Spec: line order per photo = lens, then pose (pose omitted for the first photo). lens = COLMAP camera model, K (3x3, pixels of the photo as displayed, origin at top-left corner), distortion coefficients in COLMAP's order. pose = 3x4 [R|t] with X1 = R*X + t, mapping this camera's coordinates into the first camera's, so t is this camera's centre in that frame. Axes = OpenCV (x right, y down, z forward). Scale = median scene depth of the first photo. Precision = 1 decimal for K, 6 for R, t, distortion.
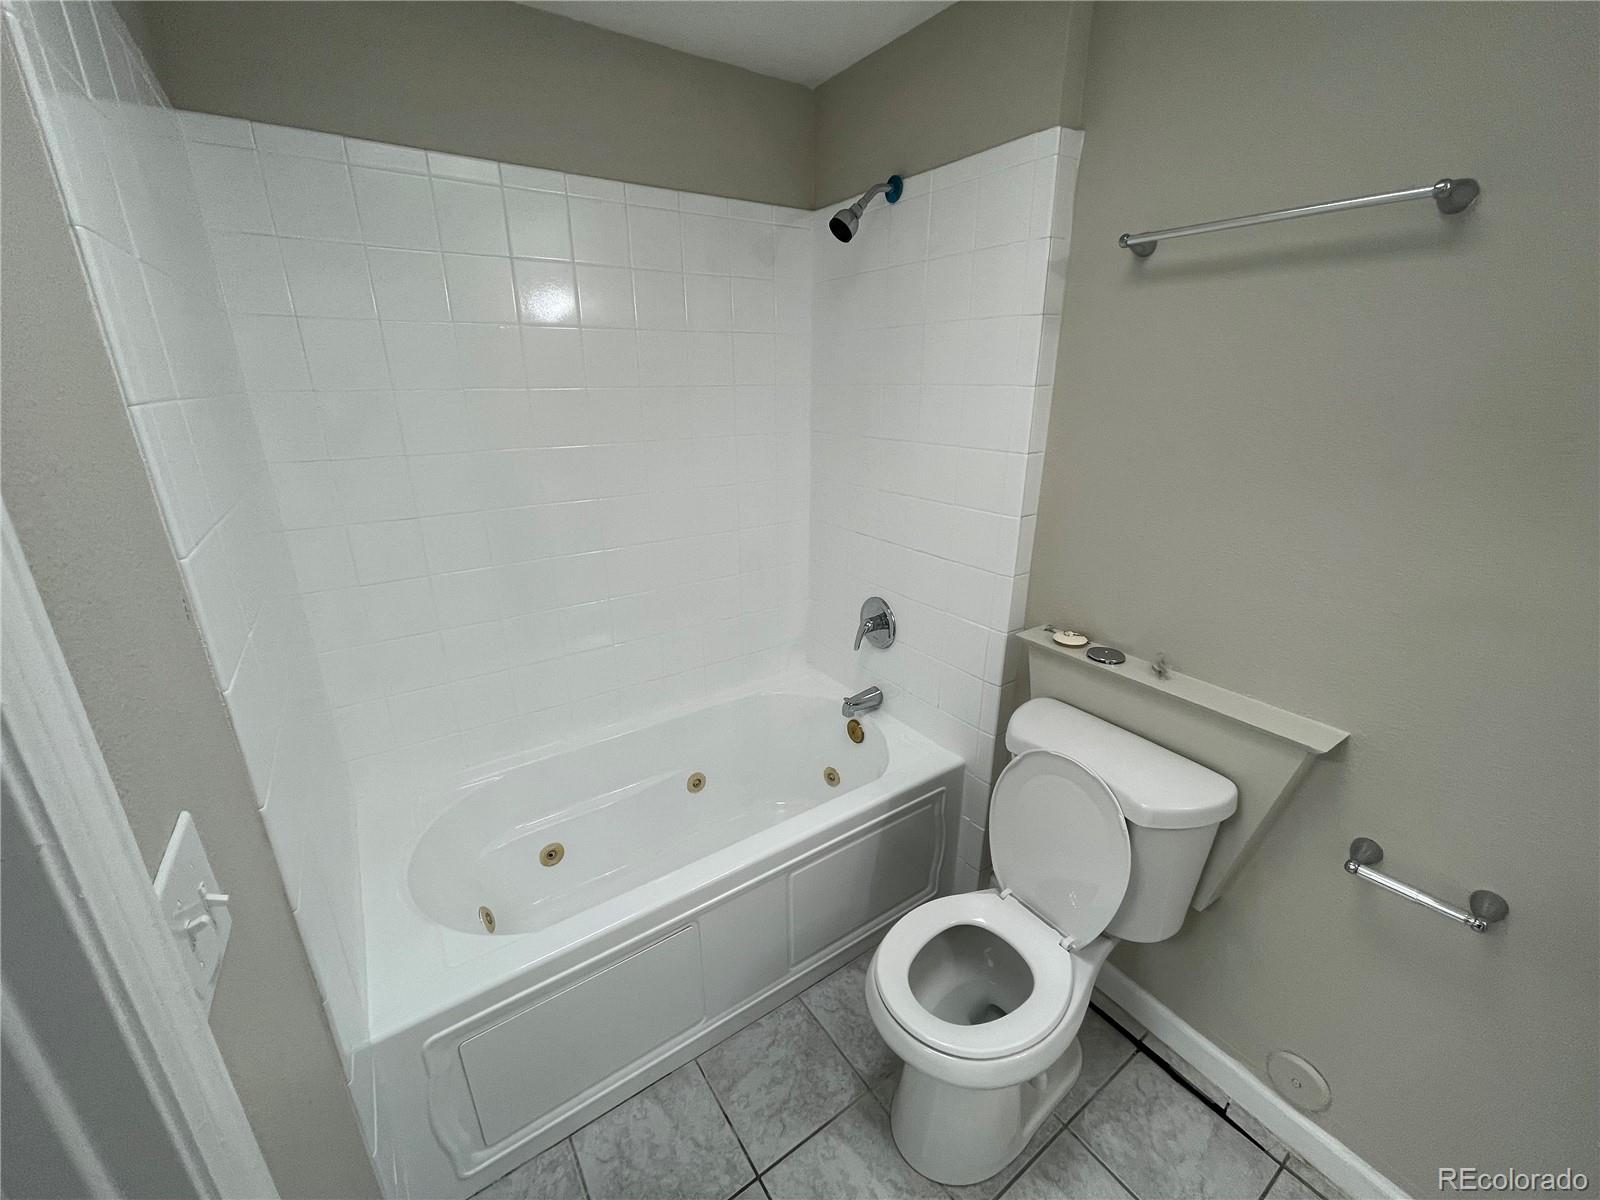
lens RADIAL K [[648.1, 0, 794.4], [0, 648.1, 603.4], [0, 0, 1]] dist [0.000846, 0.000198]
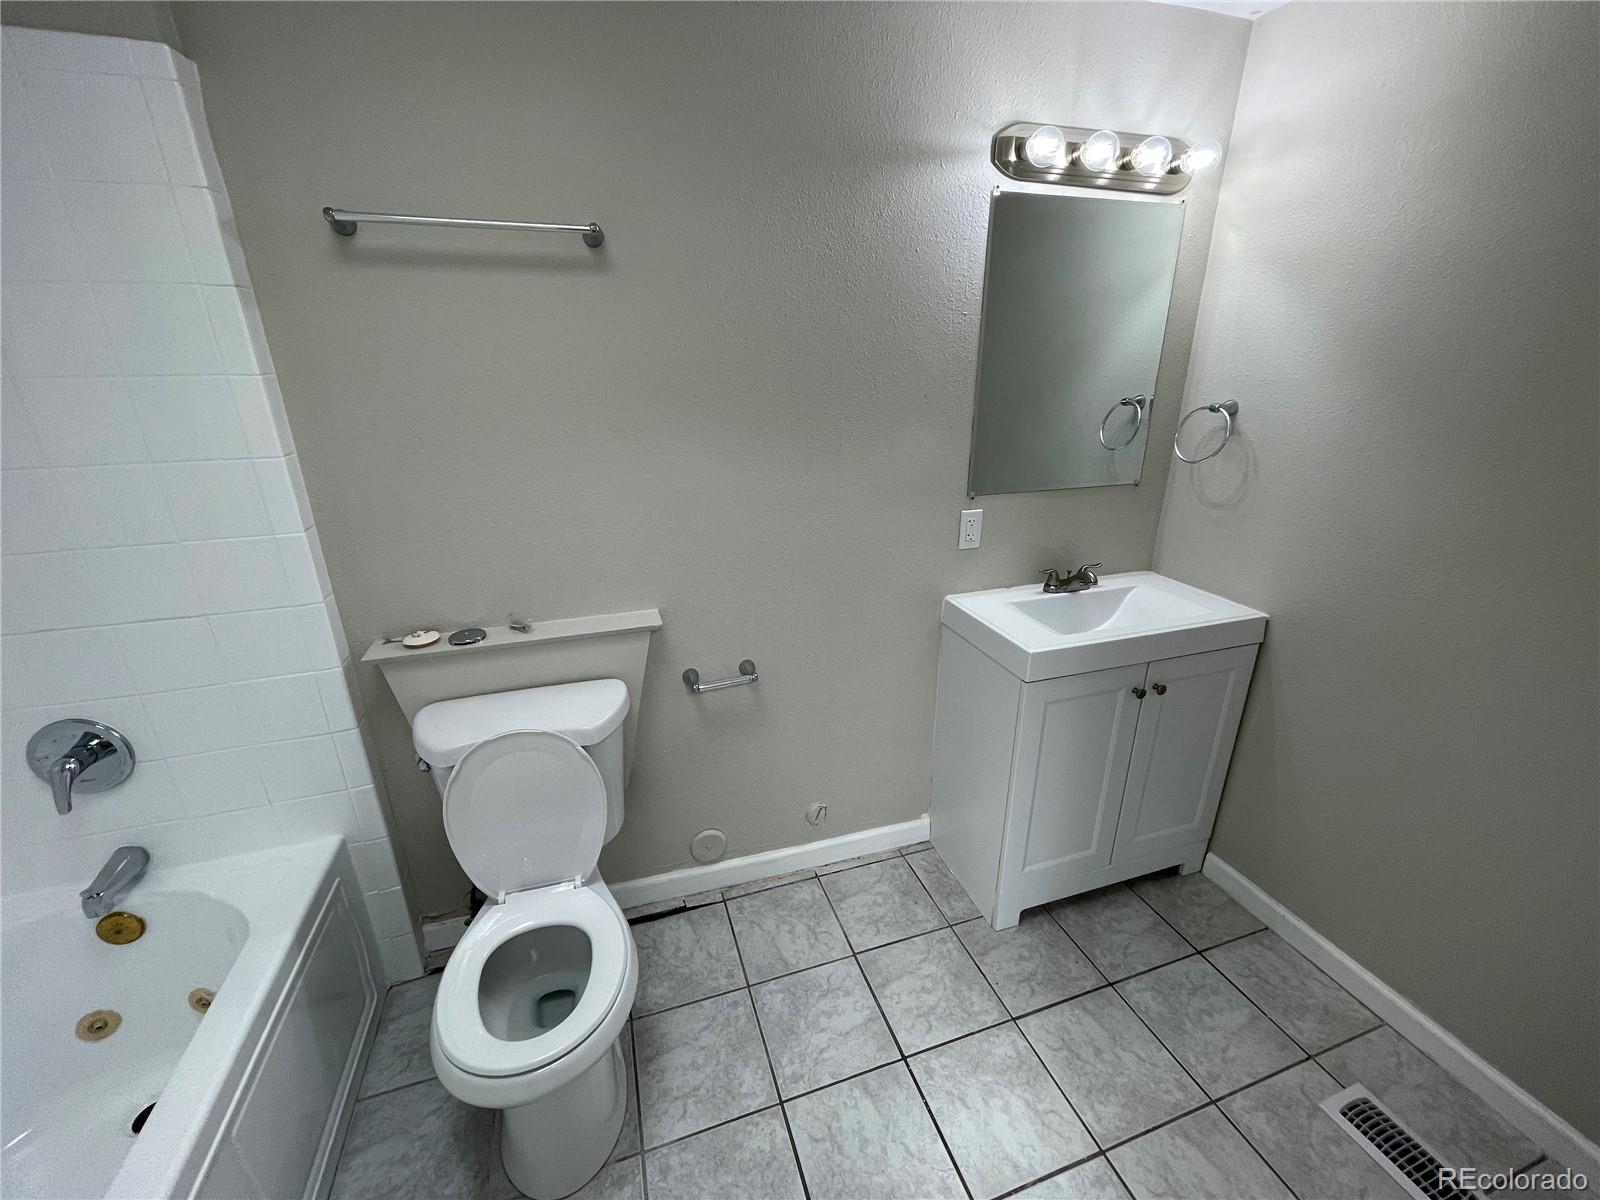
lens RADIAL K [[648.1, 0, 794.4], [0, 648.1, 603.4], [0, 0, 1]] dist [0.000846, 0.000198]
pose [[0.284123, -0.332405, 0.899323, -0.273835], [0.327330, 0.915252, 0.234880, -0.039302], [-0.901182, 0.227640, 0.368850, 0.148579]]
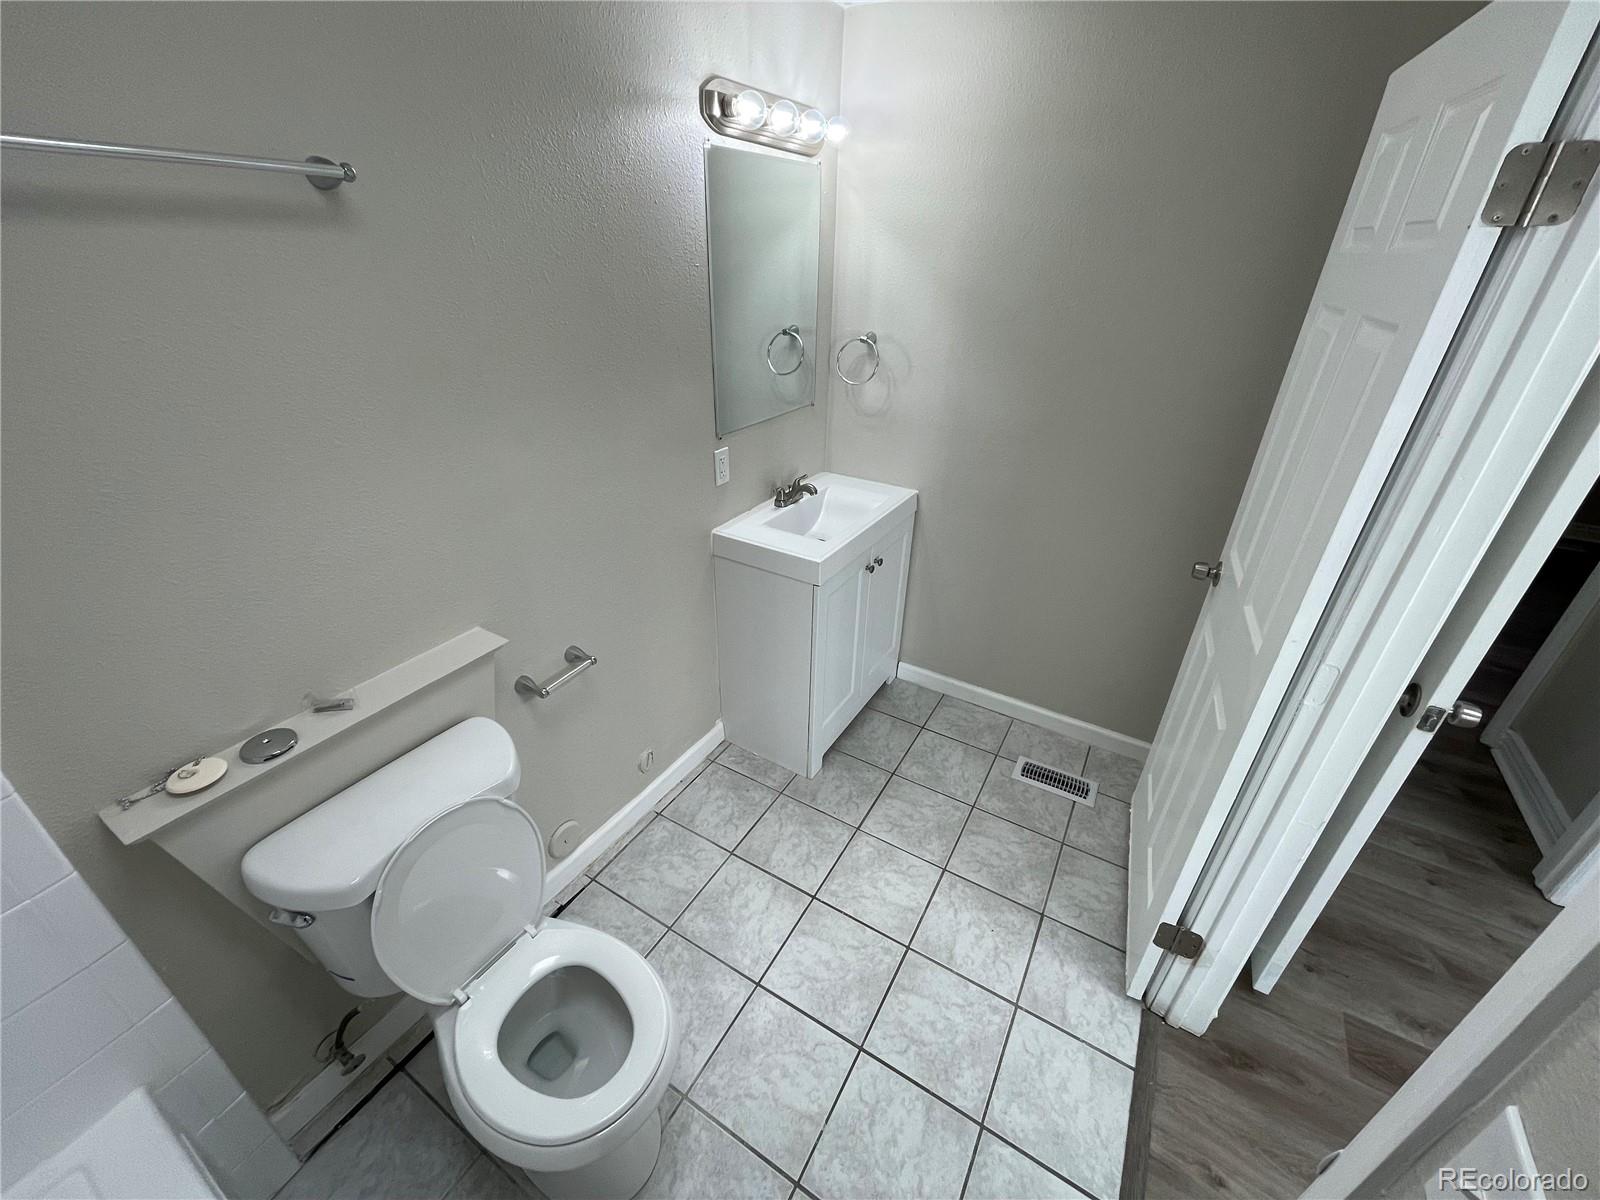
lens RADIAL K [[648.1, 0, 794.4], [0, 648.1, 603.4], [0, 0, 1]] dist [0.000846, 0.000198]
pose [[-0.415940, -0.449192, 0.790709, -0.292521], [0.287780, 0.759791, 0.583010, -0.307412], [-0.862657, 0.470047, -0.186759, 0.538020]]
